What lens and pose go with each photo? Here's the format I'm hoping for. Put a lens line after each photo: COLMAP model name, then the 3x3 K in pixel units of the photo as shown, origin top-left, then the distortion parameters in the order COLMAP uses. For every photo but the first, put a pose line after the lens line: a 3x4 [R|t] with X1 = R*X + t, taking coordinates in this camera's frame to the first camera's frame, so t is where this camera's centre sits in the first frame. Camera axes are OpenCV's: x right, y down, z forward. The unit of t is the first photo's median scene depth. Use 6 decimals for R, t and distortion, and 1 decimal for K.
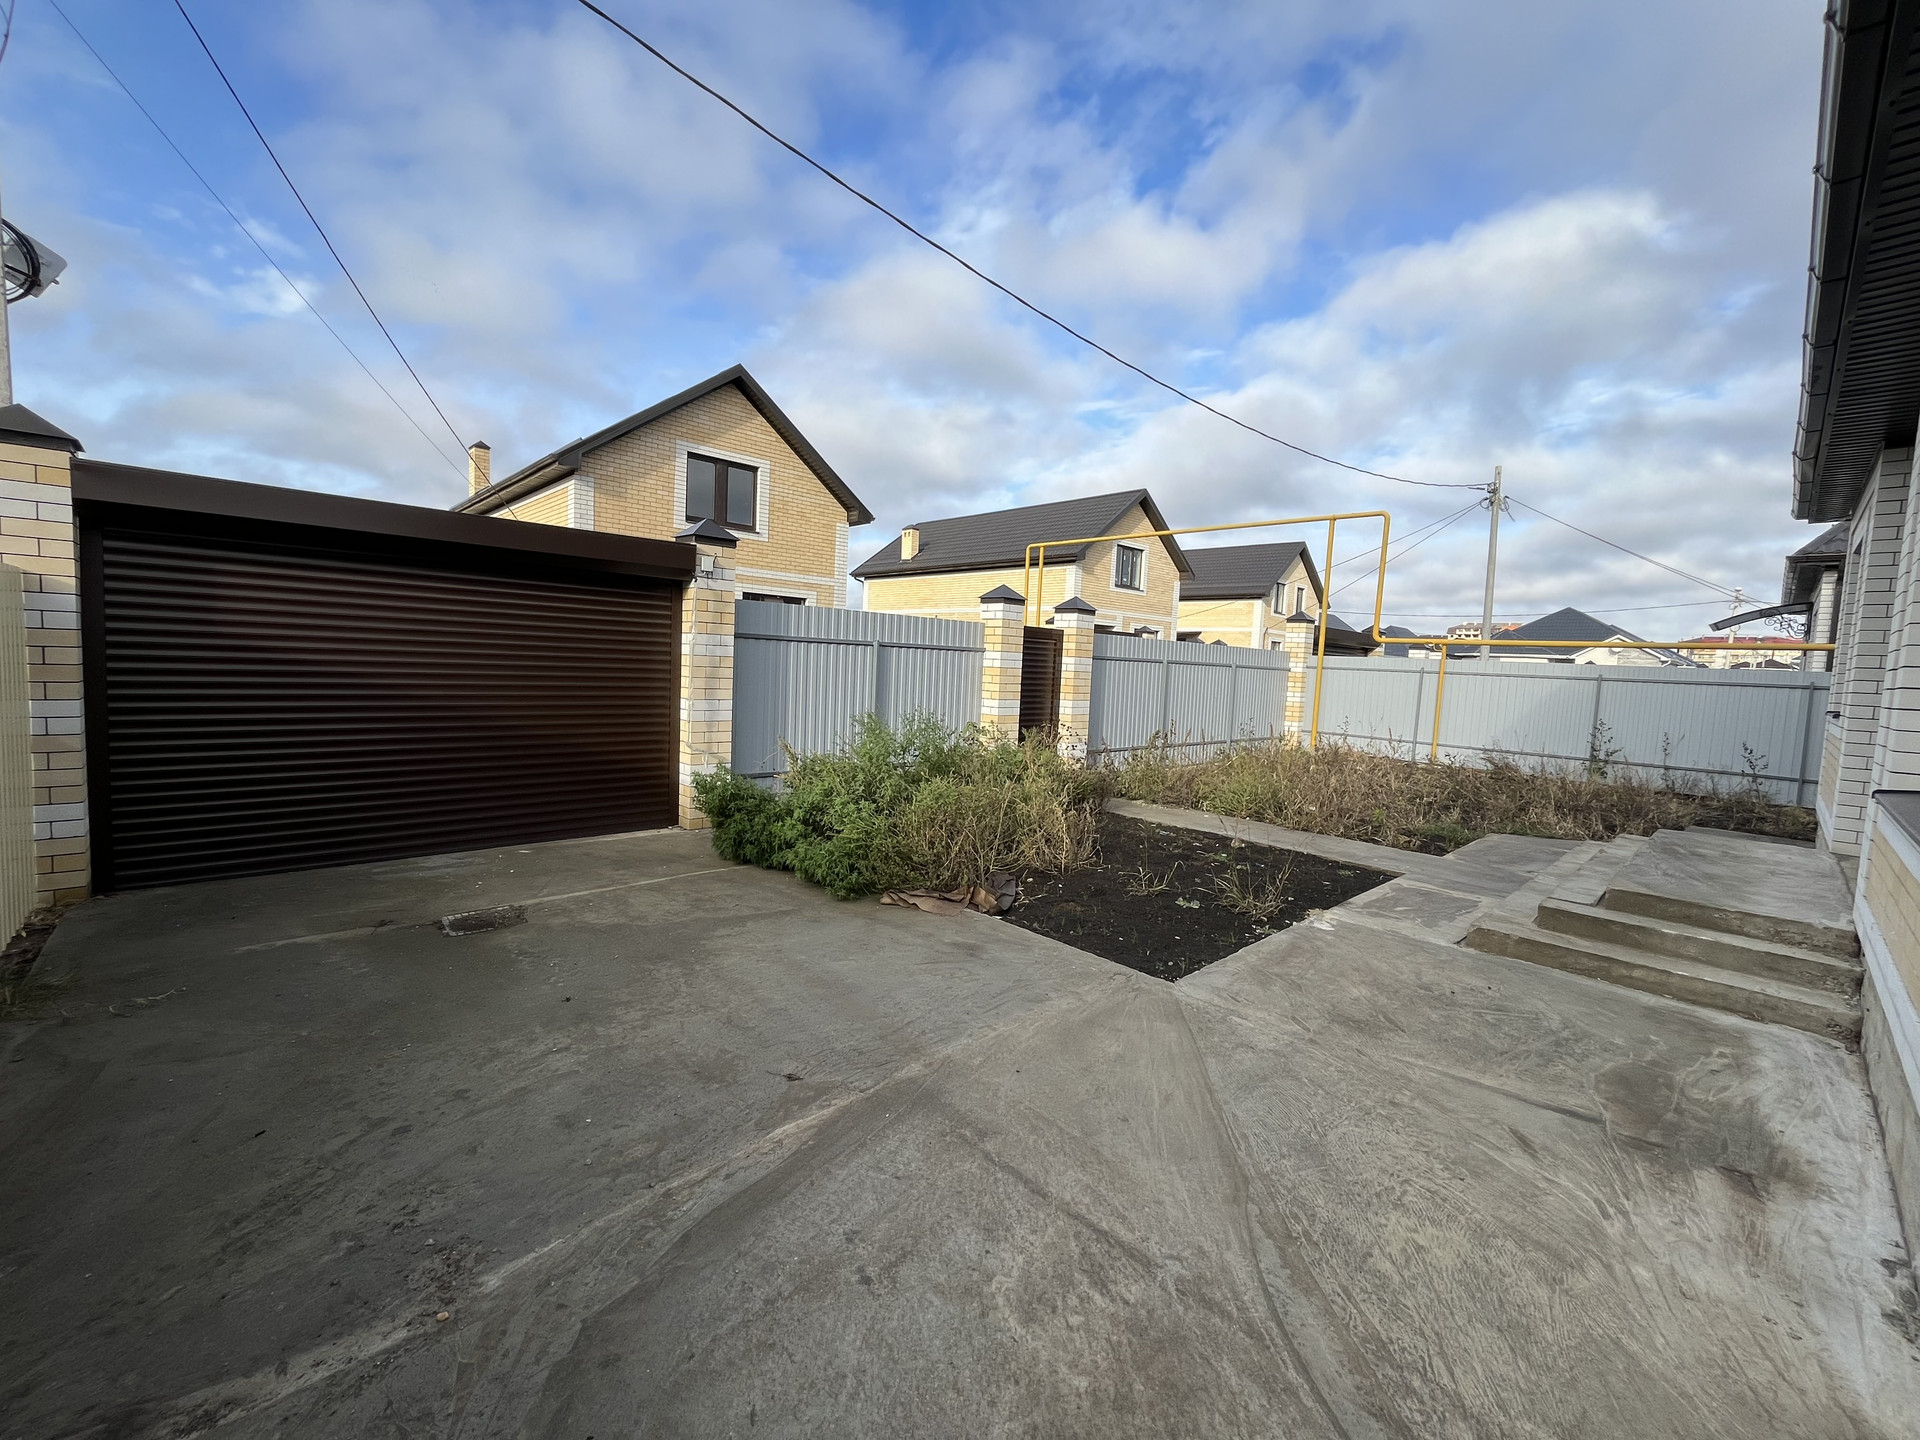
lens RADIAL K [[758.7, 0, 958.1], [0, 758.7, 715.5], [0, 0, 1]] dist [-0.001877, -0.000954]
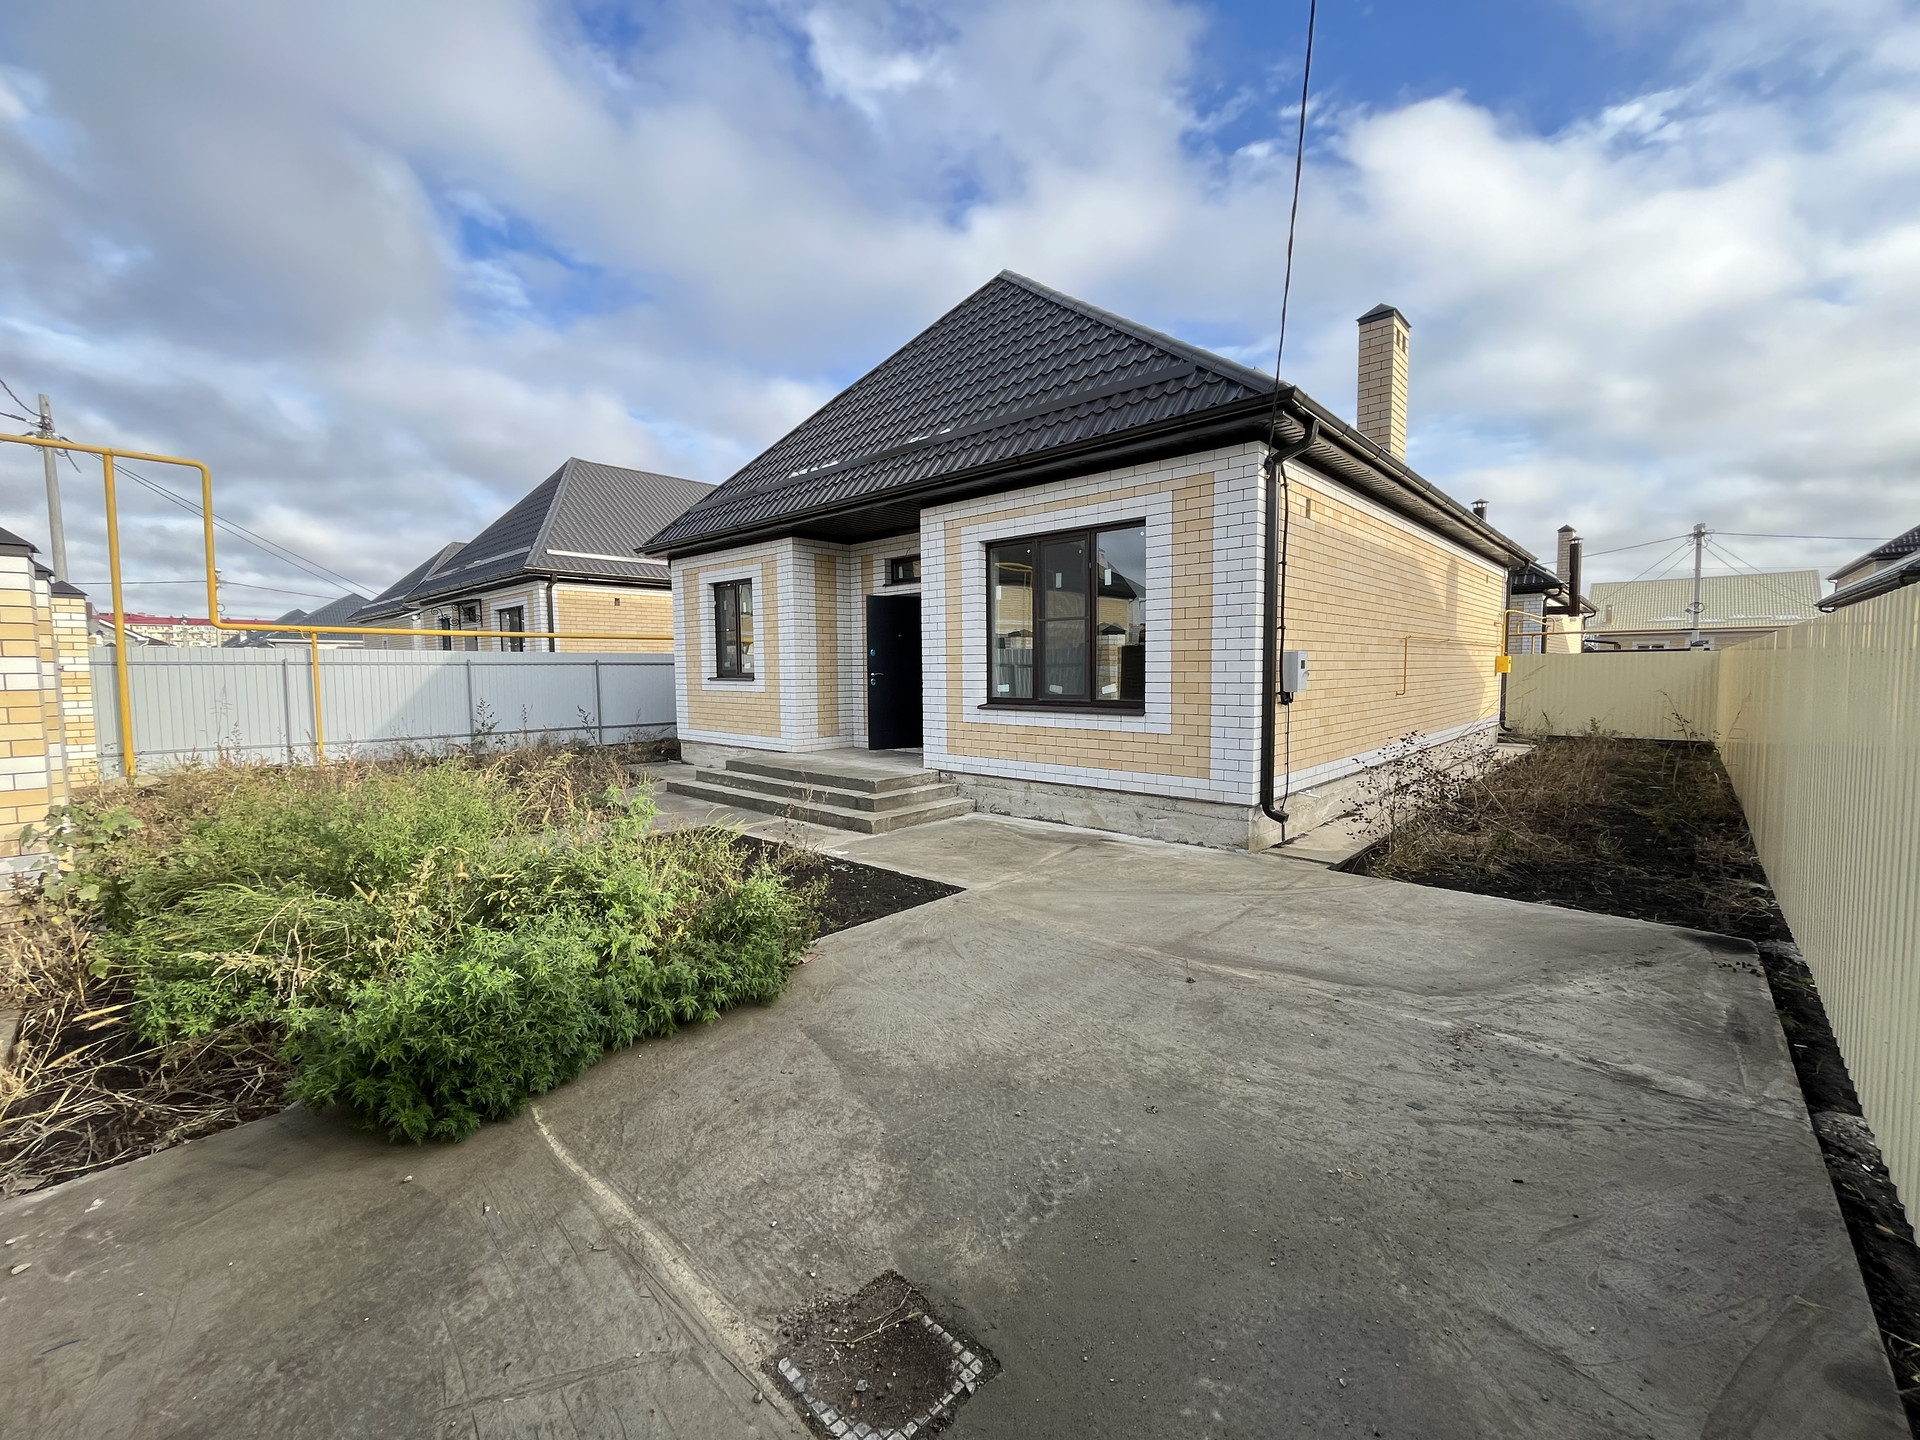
lens RADIAL K [[758.7, 0, 948.6], [0, 758.7, 718.0], [0, 0, 1]] dist [-0.001877, -0.000954]
pose [[-0.033632, -0.110943, 0.993257, -1.300668], [0.078960, 0.990418, 0.113300, -0.157569], [-0.996310, 0.082238, -0.024550, 1.229457]]
